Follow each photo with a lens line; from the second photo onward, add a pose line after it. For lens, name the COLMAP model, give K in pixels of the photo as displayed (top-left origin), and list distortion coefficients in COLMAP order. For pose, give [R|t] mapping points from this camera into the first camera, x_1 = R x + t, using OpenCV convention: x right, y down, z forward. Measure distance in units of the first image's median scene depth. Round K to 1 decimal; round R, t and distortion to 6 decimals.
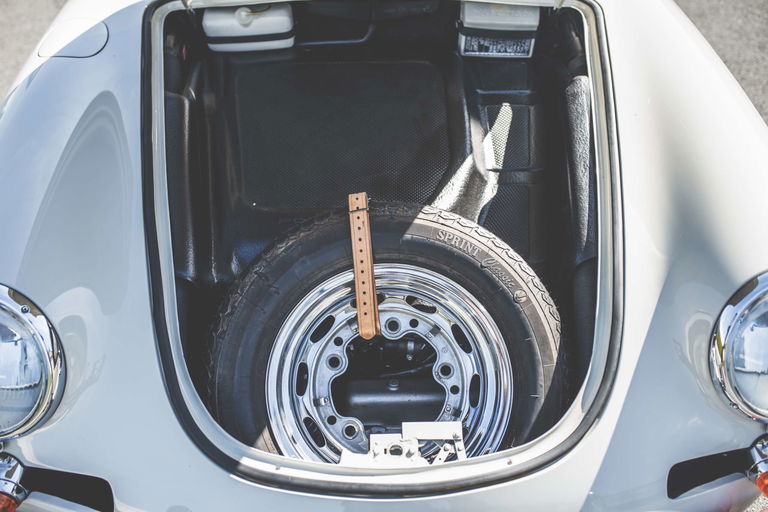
lens RADIAL K [[767.1, 0, 385.7], [0, 767.1, 257.4], [0, 0, 1]] dist [-0.035226, 0.000000]
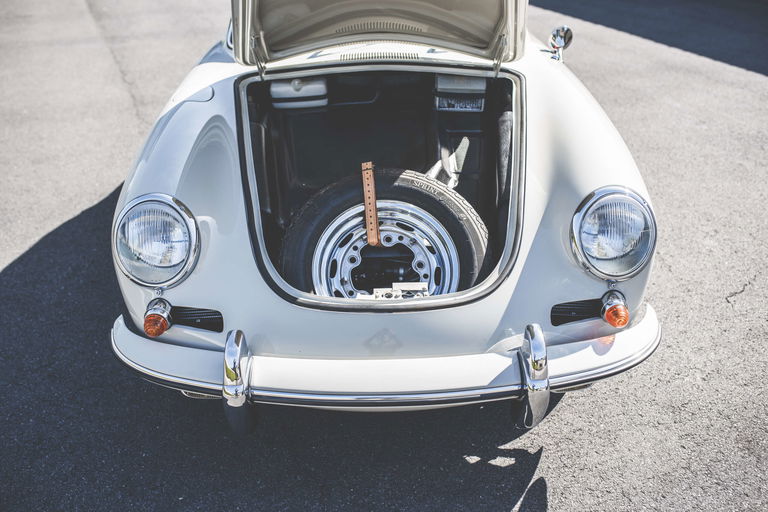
lens RADIAL K [[767.1, 0, 382.5], [0, 767.1, 254.9], [0, 0, 1]] dist [-0.035226, 0.000000]
pose [[0.999582, -0.007795, -0.027857, 0.043284], [0.002134, 0.980259, -0.197705, 0.452297], [0.028849, 0.197563, 0.979866, -0.628299]]
